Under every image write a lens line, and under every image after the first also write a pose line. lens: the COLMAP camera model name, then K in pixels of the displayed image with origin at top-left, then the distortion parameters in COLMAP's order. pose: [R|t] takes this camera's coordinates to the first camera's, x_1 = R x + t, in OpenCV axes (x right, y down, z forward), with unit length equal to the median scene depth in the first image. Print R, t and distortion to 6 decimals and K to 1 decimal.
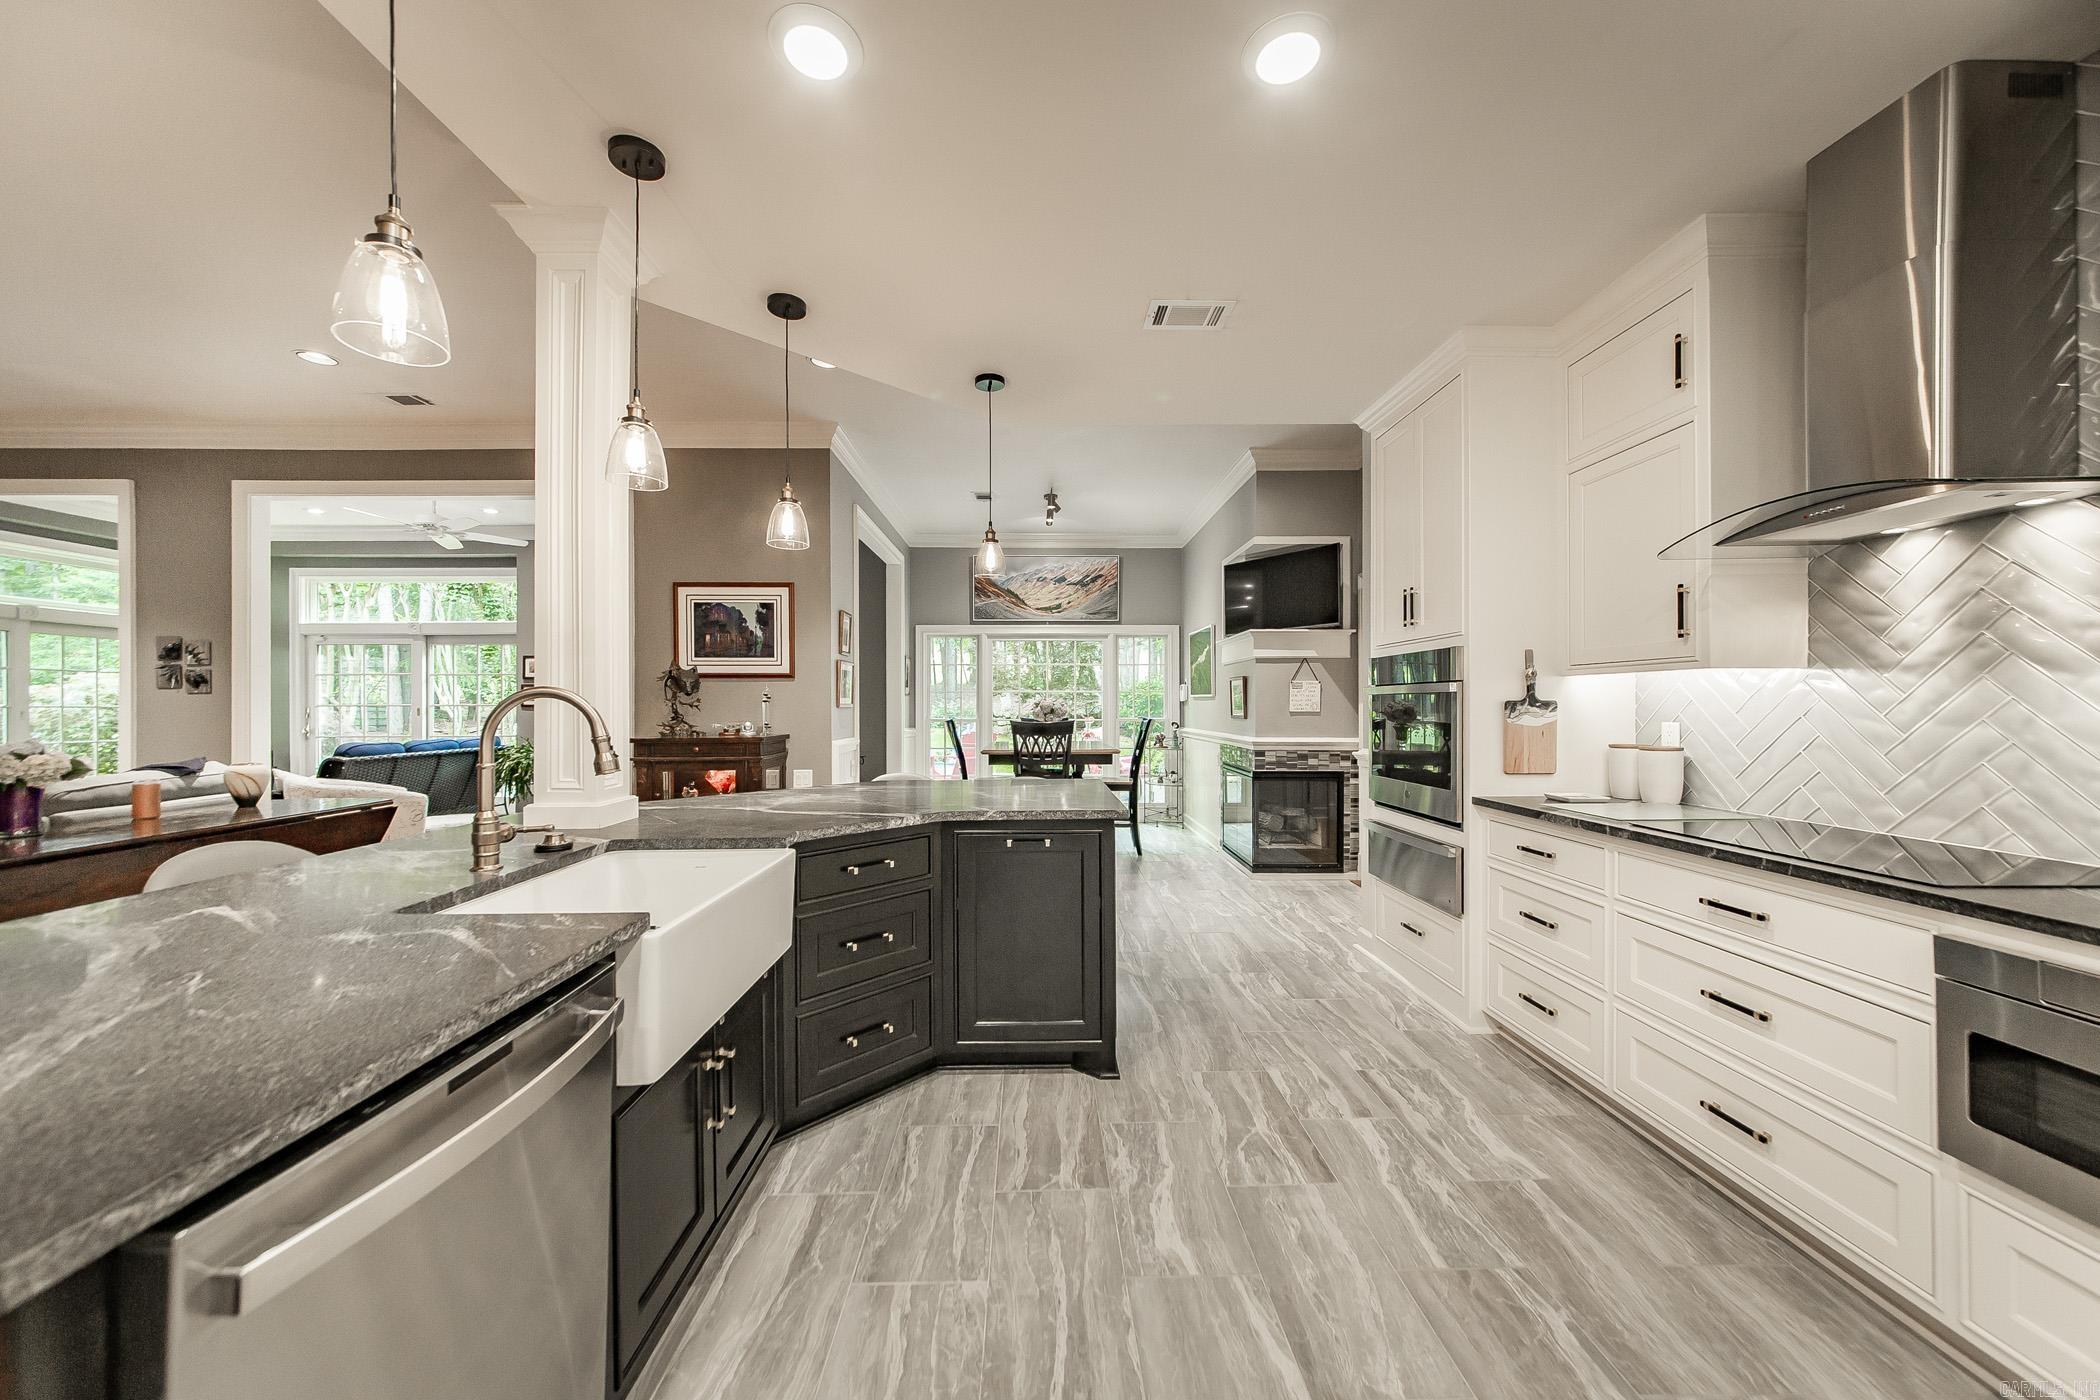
lens RADIAL K [[744.8, 0, 1038.2], [0, 744.8, 695.8], [0, 0, 1]] dist [-0.000446, -0.000295]
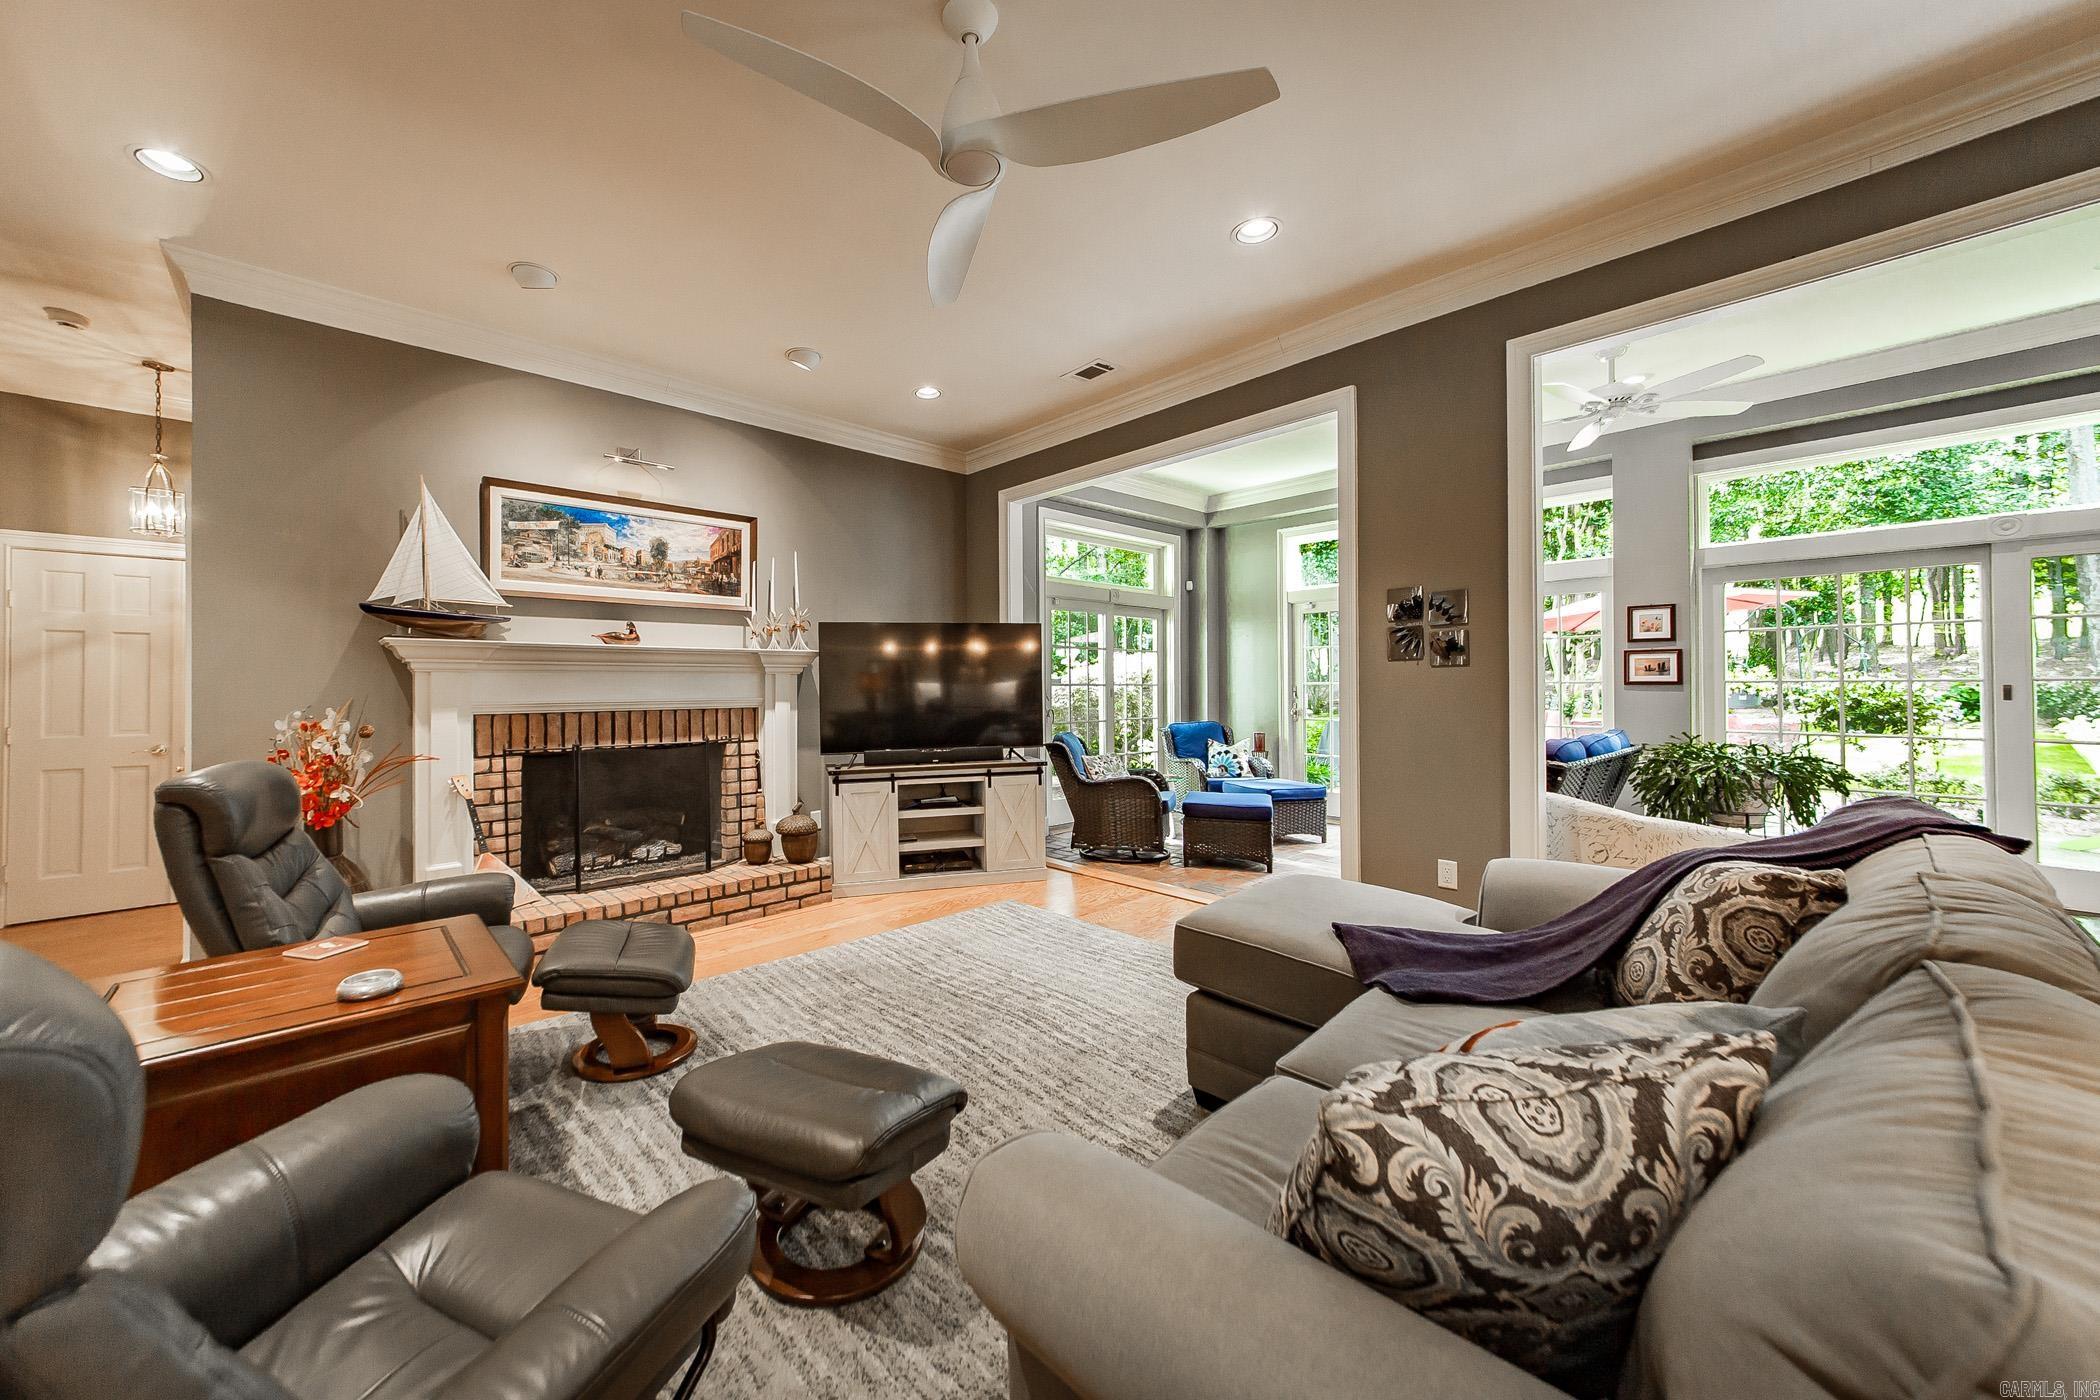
lens RADIAL K [[744.8, 0, 943.5], [0, 744.8, 688.6], [0, 0, 1]] dist [-0.000446, -0.000295]
pose [[0.640953, 0.002167, -0.767577, -0.976232], [0.013921, 0.999799, 0.014447, 0.001484], [0.767454, -0.019945, 0.640794, 0.199207]]
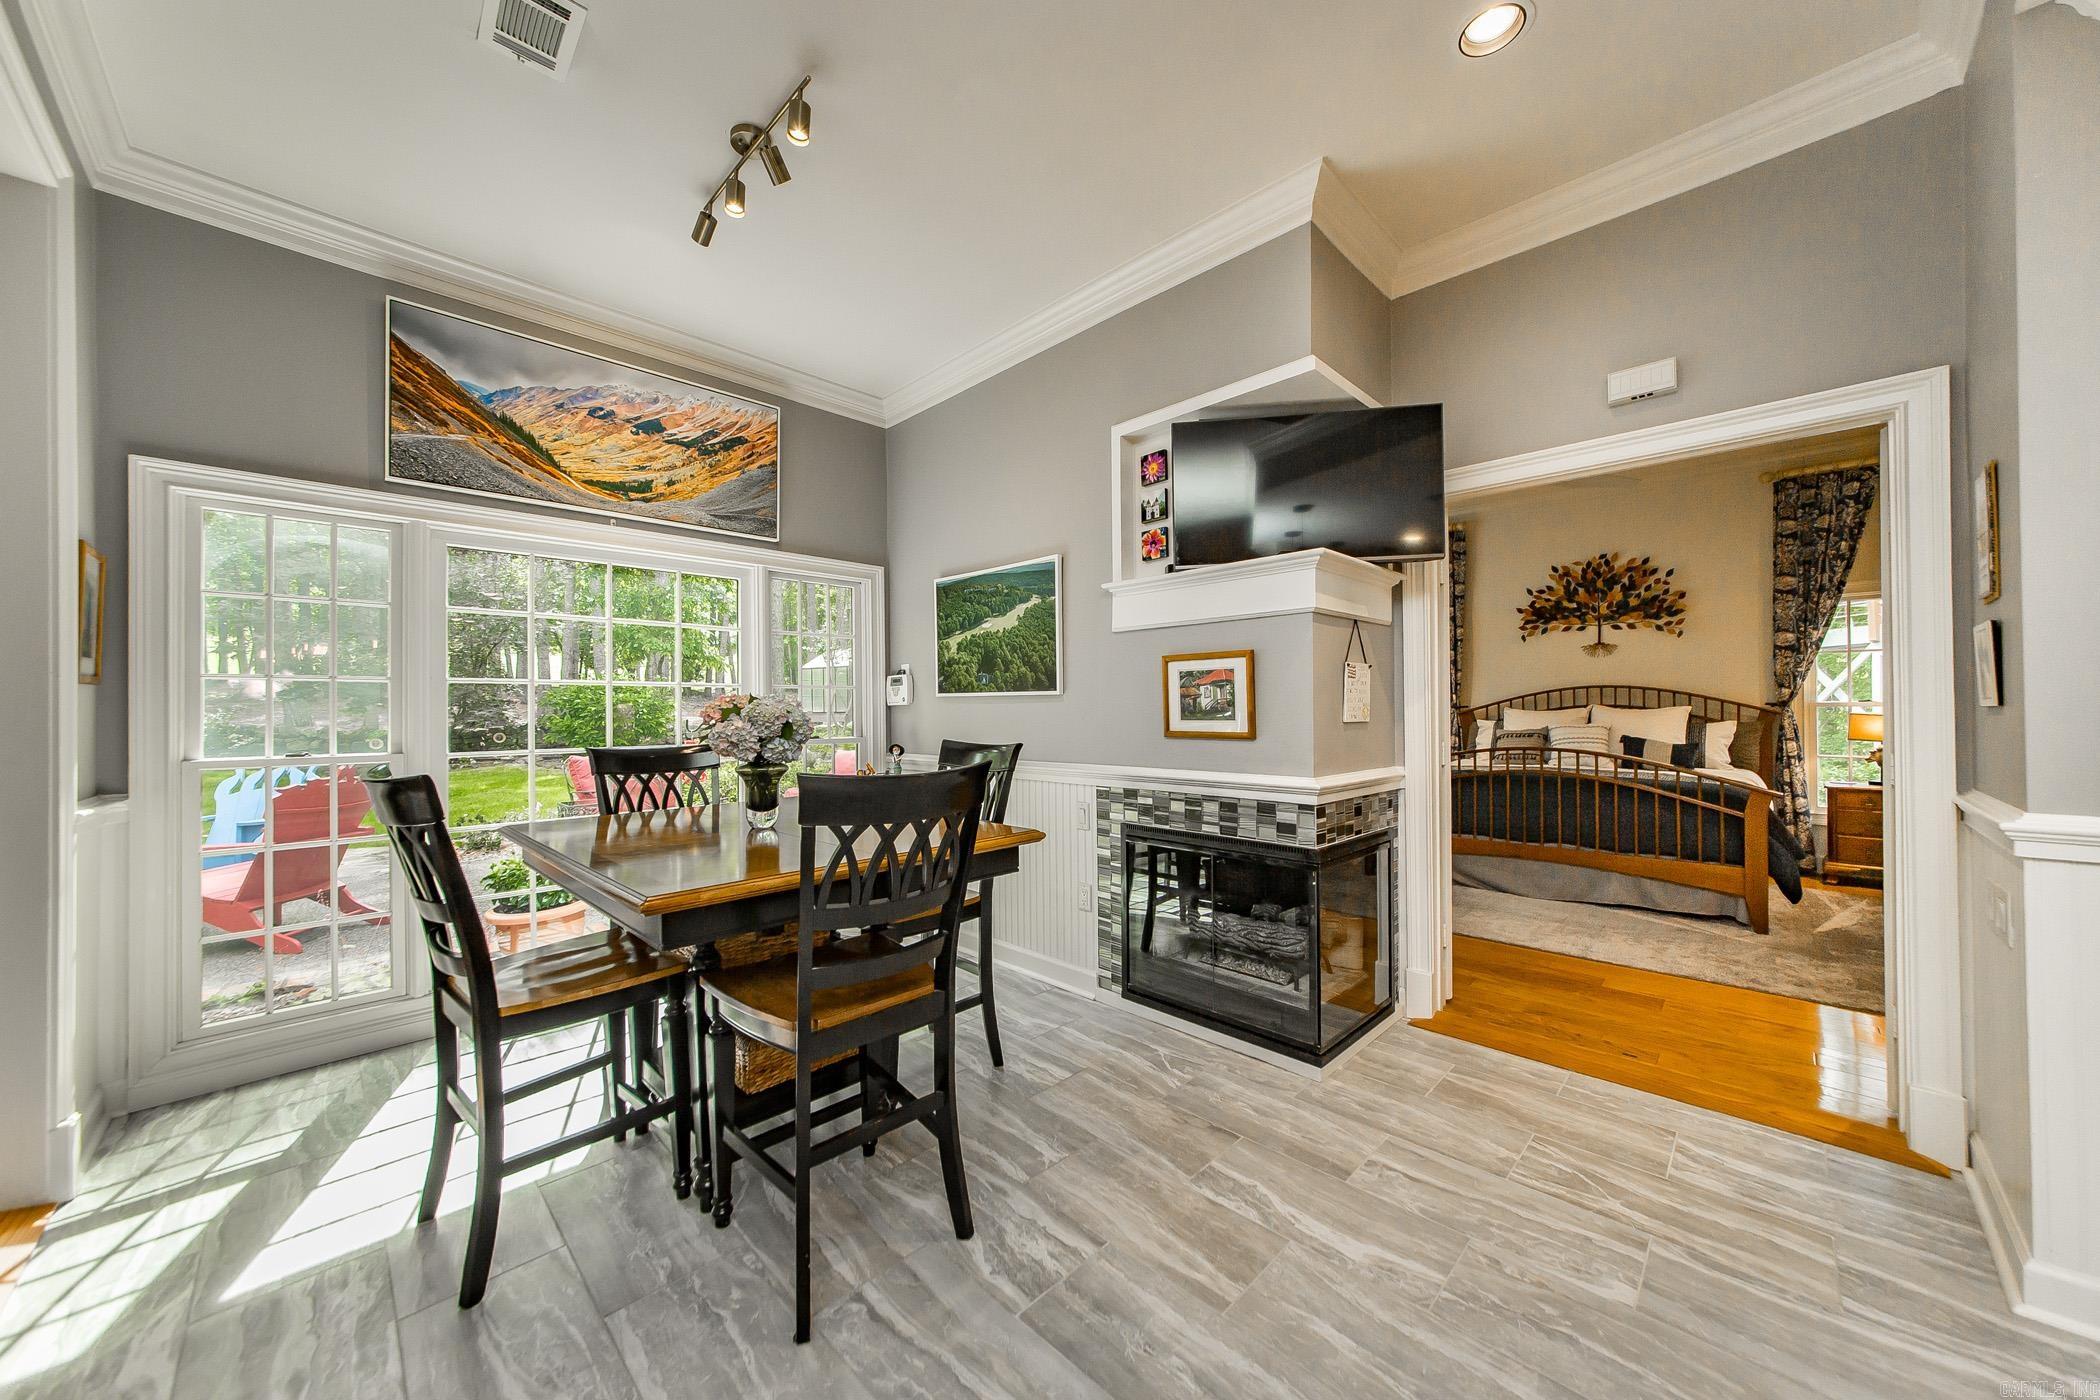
lens RADIAL K [[744.8, 0, 1055.6], [0, 744.8, 705.1], [0, 0, 1]] dist [-0.000446, -0.000295]
pose [[0.710905, 0.002003, 0.703285, -0.194193], [-0.002509, 0.999997, -0.000311, 0.012307], [-0.703284, -0.001543, 0.710908, 0.937612]]
